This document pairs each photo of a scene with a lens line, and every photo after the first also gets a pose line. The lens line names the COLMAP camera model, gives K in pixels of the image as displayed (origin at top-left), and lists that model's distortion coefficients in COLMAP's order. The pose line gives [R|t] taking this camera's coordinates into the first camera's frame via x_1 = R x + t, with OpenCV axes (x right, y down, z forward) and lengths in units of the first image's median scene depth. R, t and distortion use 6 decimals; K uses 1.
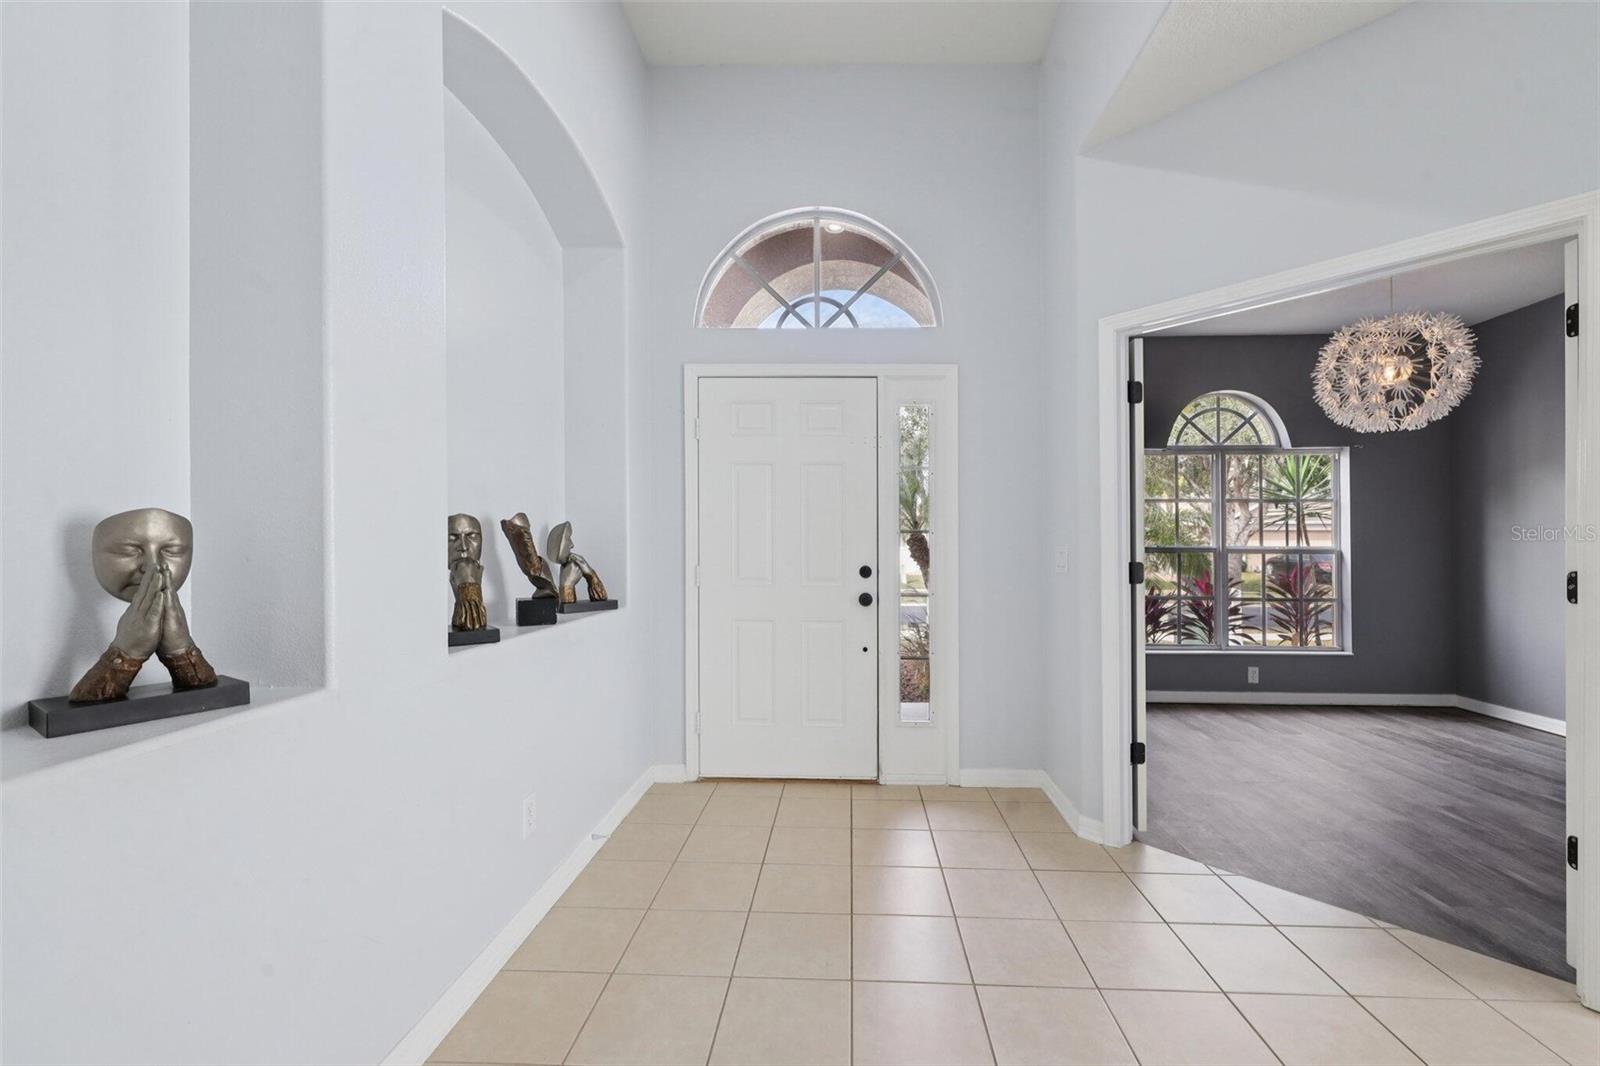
lens RADIAL K [[677.5, 0, 812.2], [0, 677.5, 551.8], [0, 0, 1]] dist [0.001124, -0.000175]
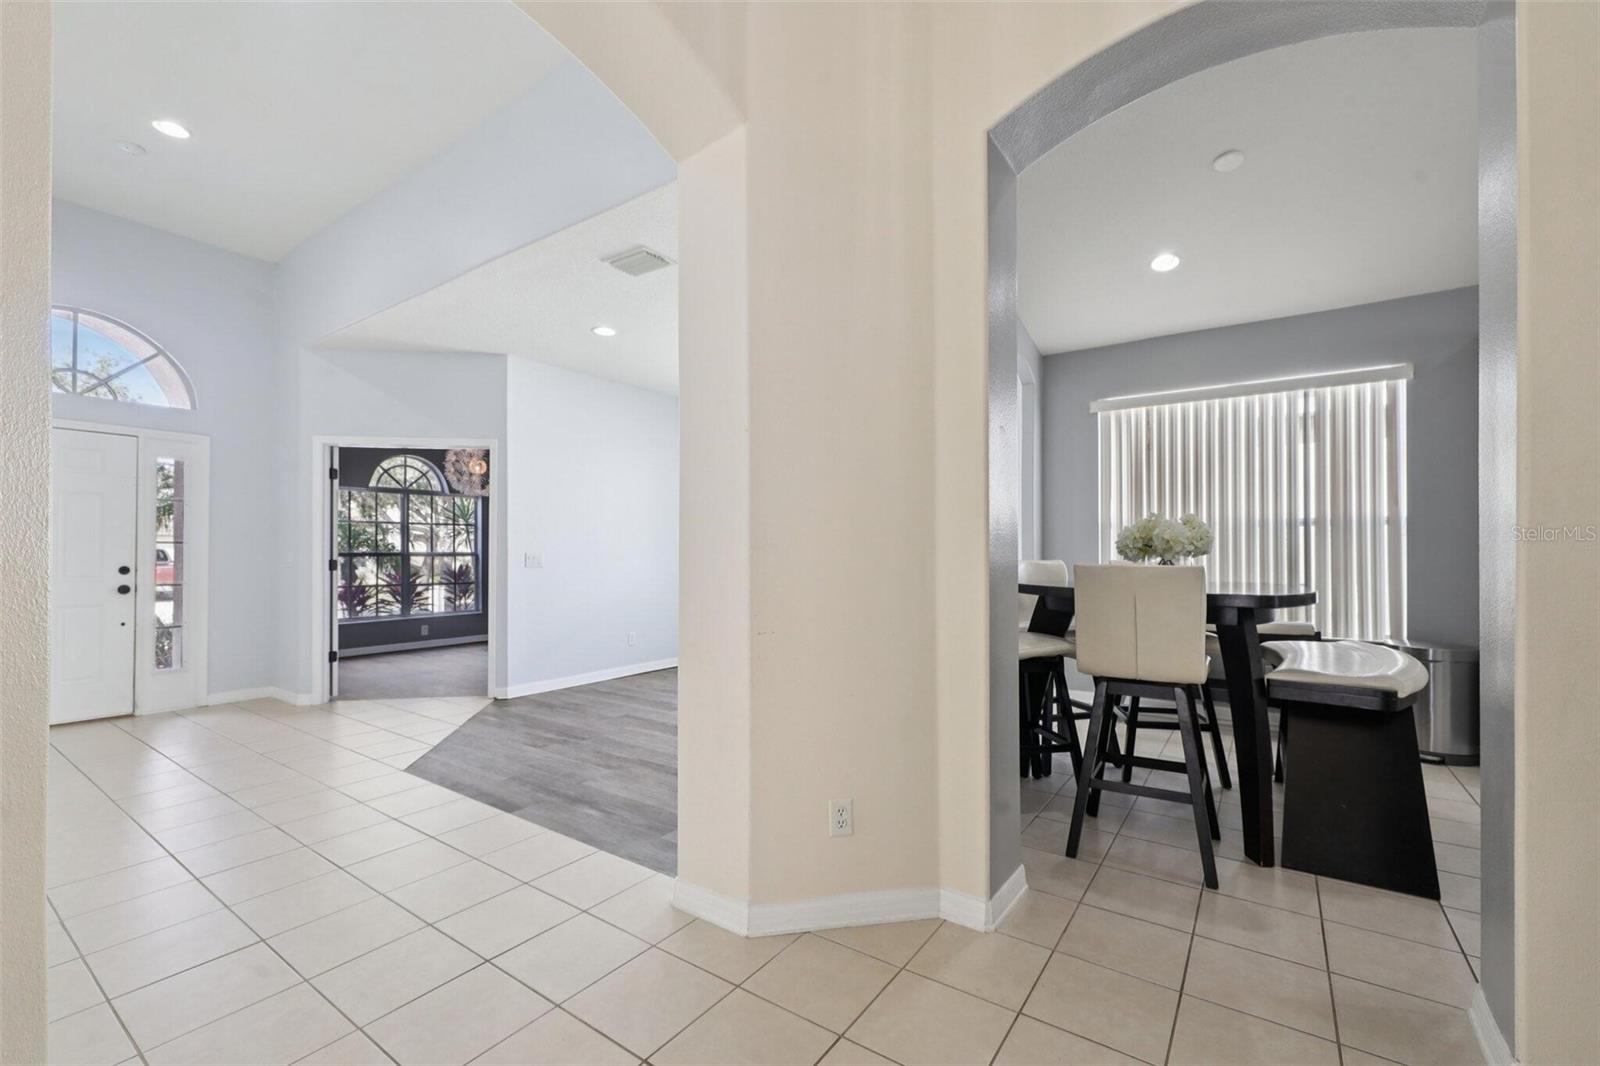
lens RADIAL K [[677.5, 0, 824.1], [0, 677.5, 535.8], [0, 0, 1]] dist [0.001124, -0.000175]
pose [[0.515989, 0.018733, 0.856391, -0.456886], [0.007912, 0.999614, -0.026633, 0.007671], [-0.856559, 0.020518, 0.515641, -1.192741]]
